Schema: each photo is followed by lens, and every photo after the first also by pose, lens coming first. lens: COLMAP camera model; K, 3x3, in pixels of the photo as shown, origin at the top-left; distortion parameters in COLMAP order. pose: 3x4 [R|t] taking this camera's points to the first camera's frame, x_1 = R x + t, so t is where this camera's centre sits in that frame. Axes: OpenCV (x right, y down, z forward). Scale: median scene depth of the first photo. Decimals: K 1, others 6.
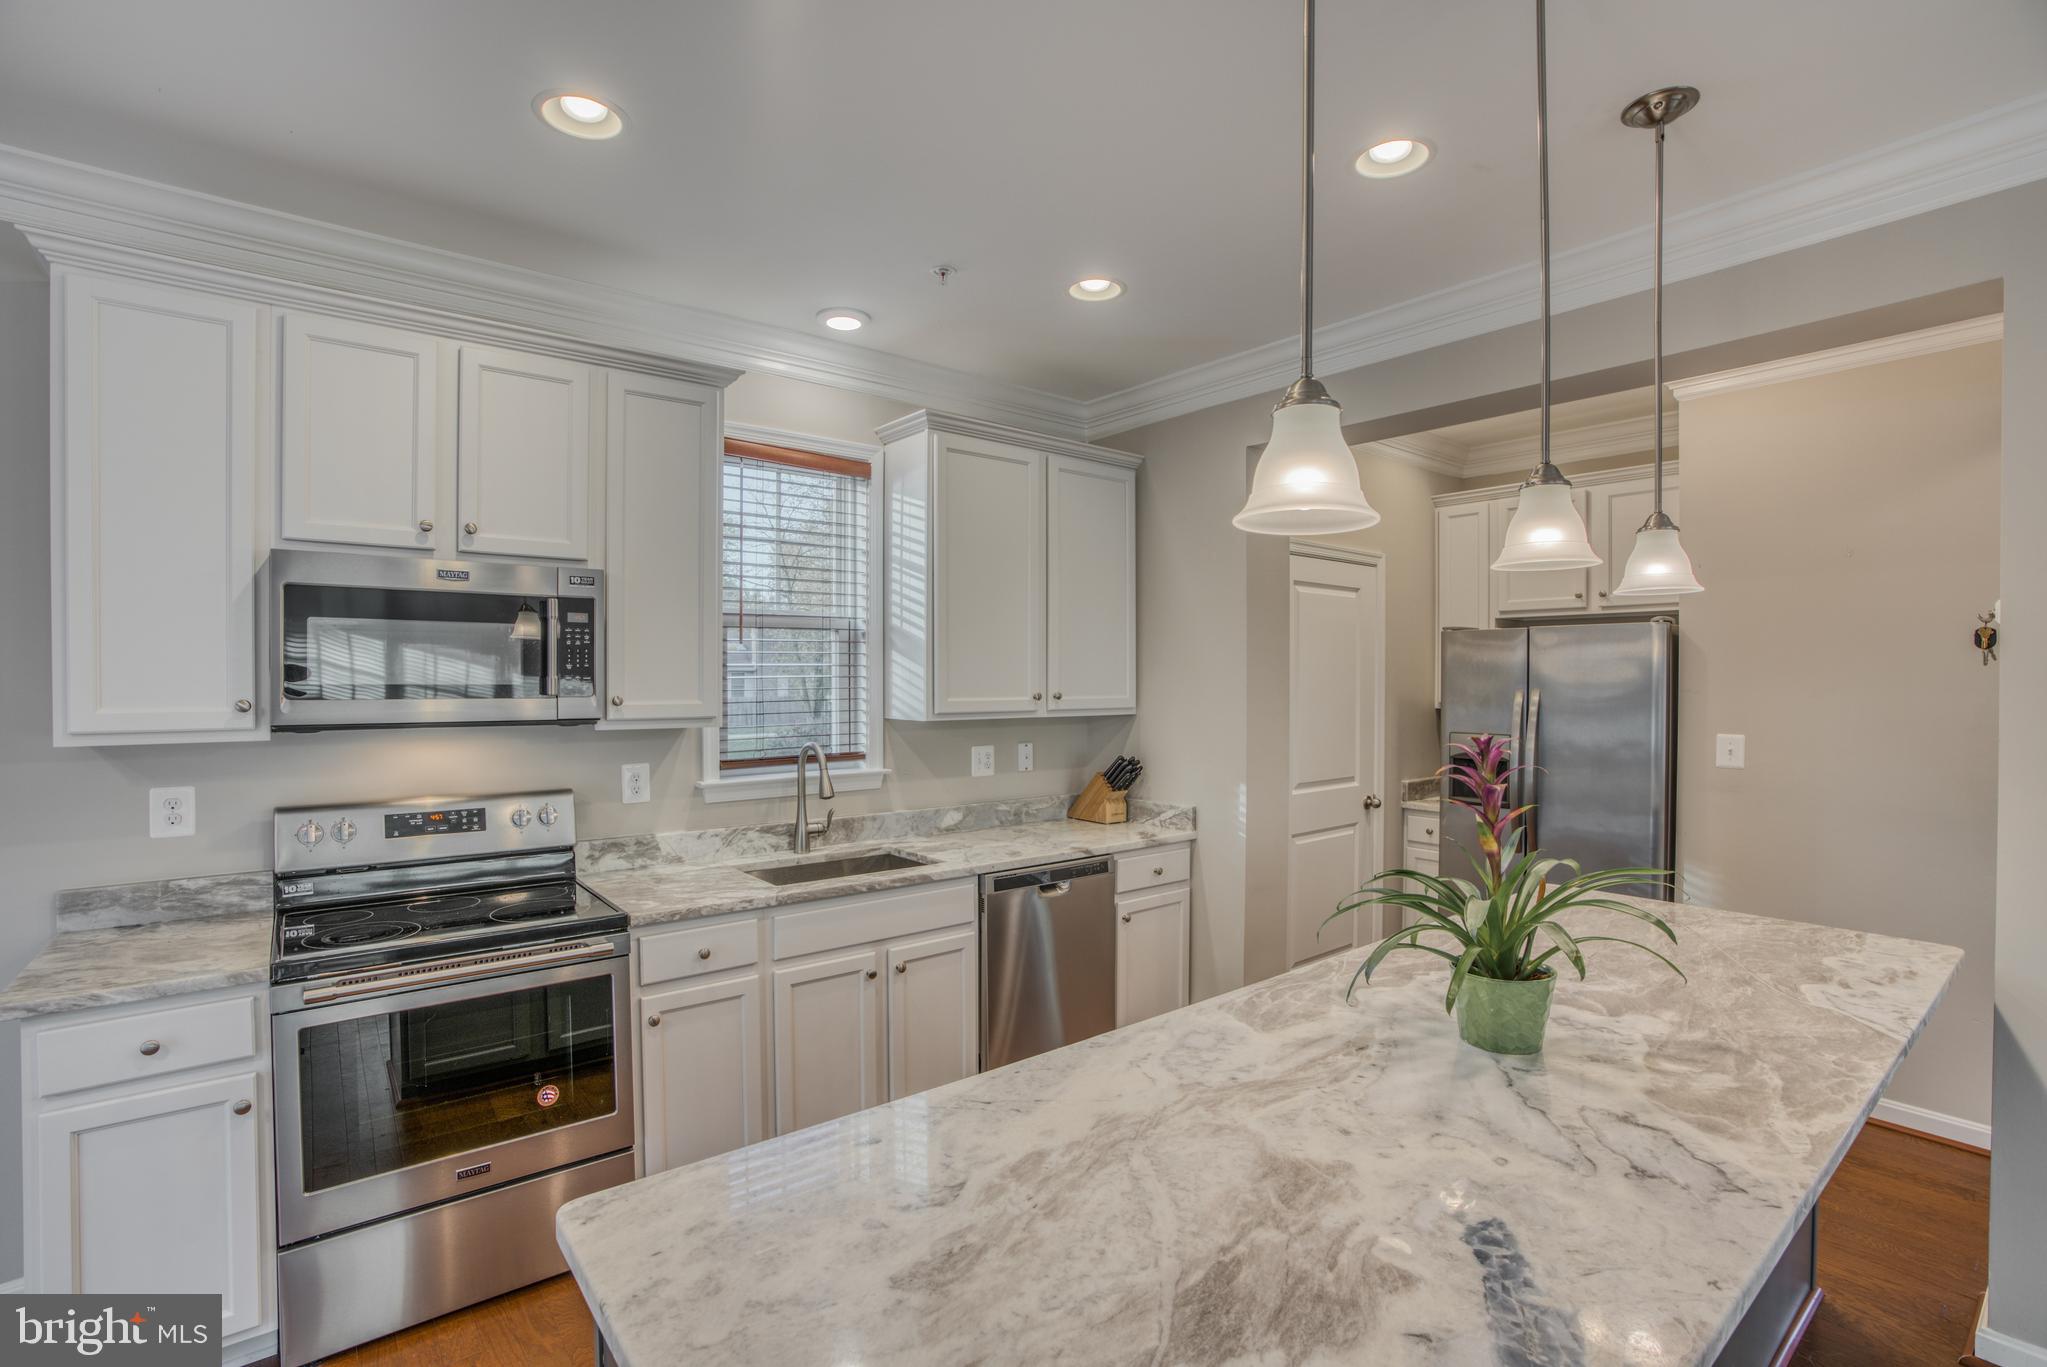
lens RADIAL K [[937.9, 0, 1001.6], [0, 937.9, 690.7], [0, 0, 1]] dist [-0.063889, 0.021639]
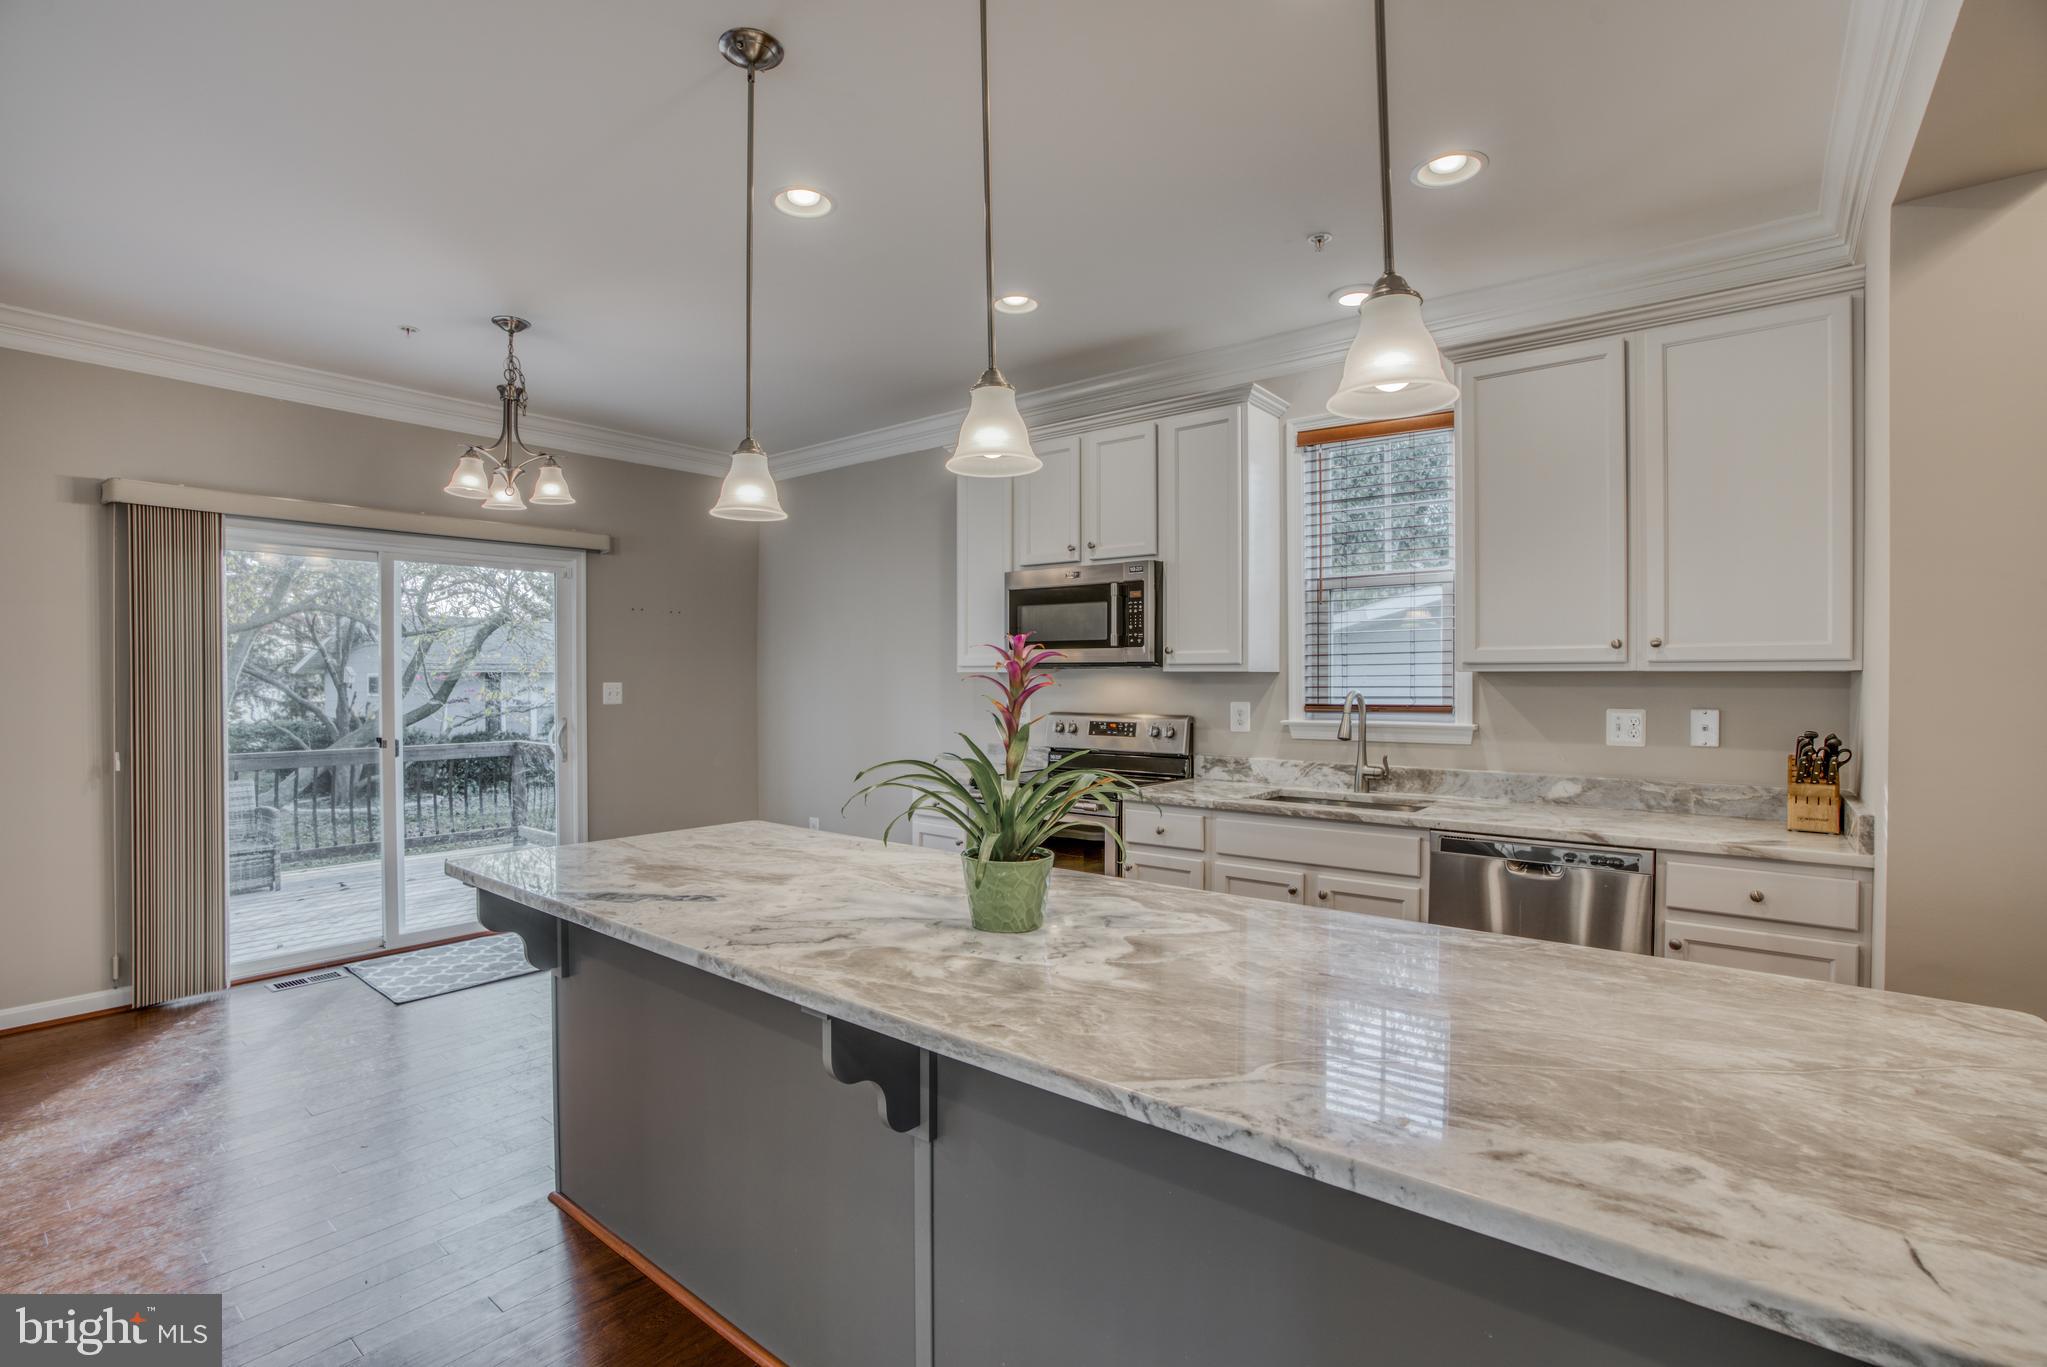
lens RADIAL K [[937.9, 0, 1011.8], [0, 937.9, 692.9], [0, 0, 1]] dist [-0.063889, 0.021639]
pose [[0.225755, 0.016271, -0.974048, 0.821285], [-0.011271, 0.999837, 0.014090, 0.051722], [0.974119, 0.007798, 0.225902, 0.391629]]
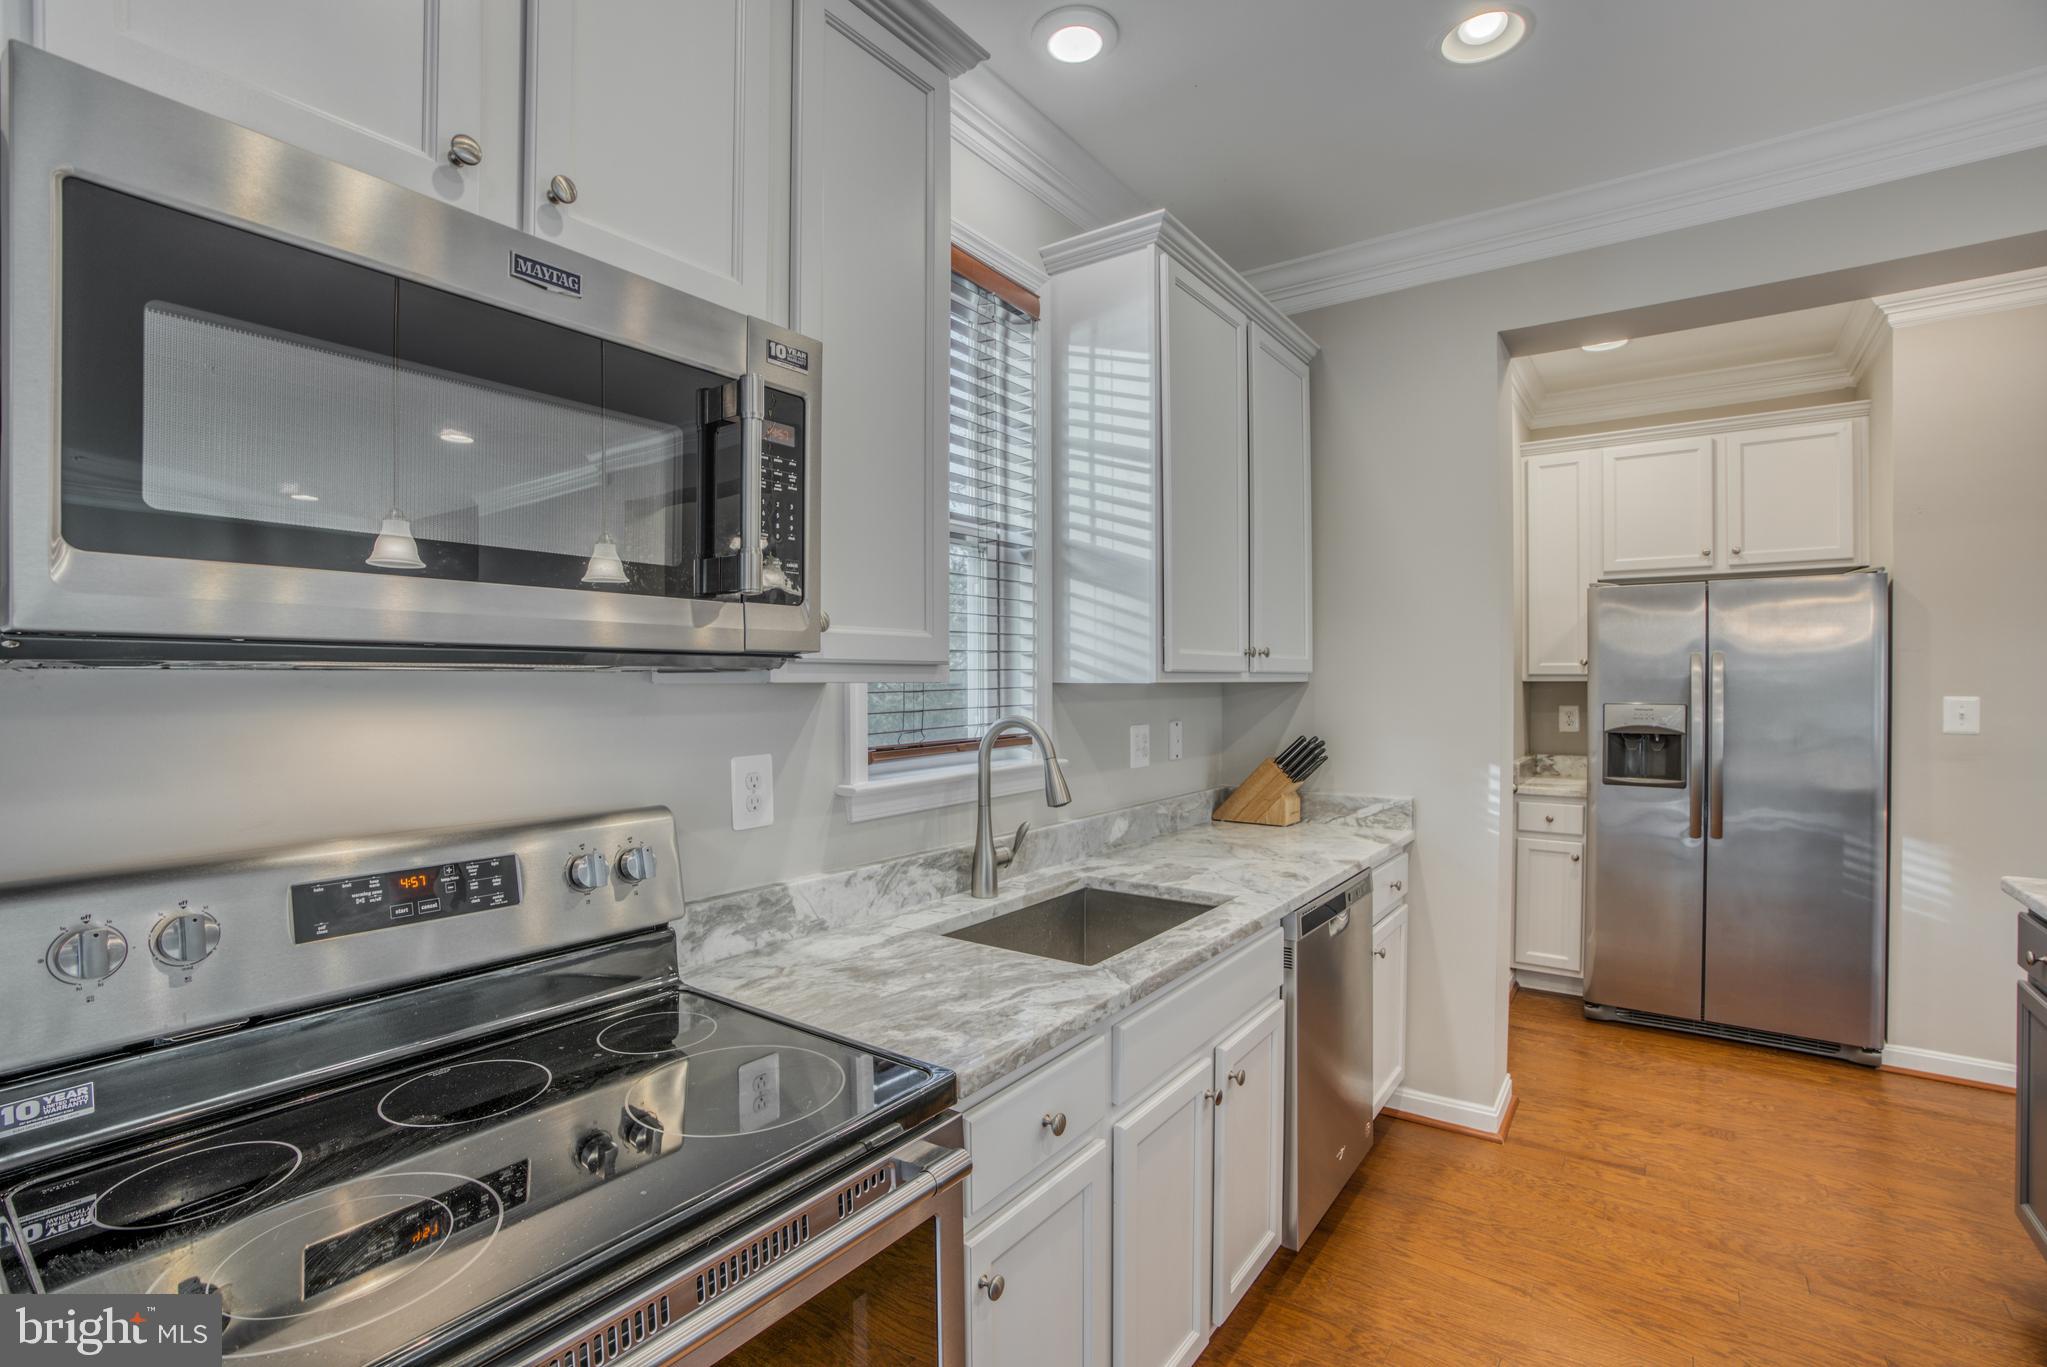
lens RADIAL K [[937.9, 0, 1011.7], [0, 937.9, 690.6], [0, 0, 1]] dist [-0.063889, 0.021639]
pose [[0.963130, -0.004764, 0.268993, -0.397316], [0.005319, 0.999985, -0.001332, 0.042899], [-0.268983, 0.002714, 0.963141, 0.439678]]
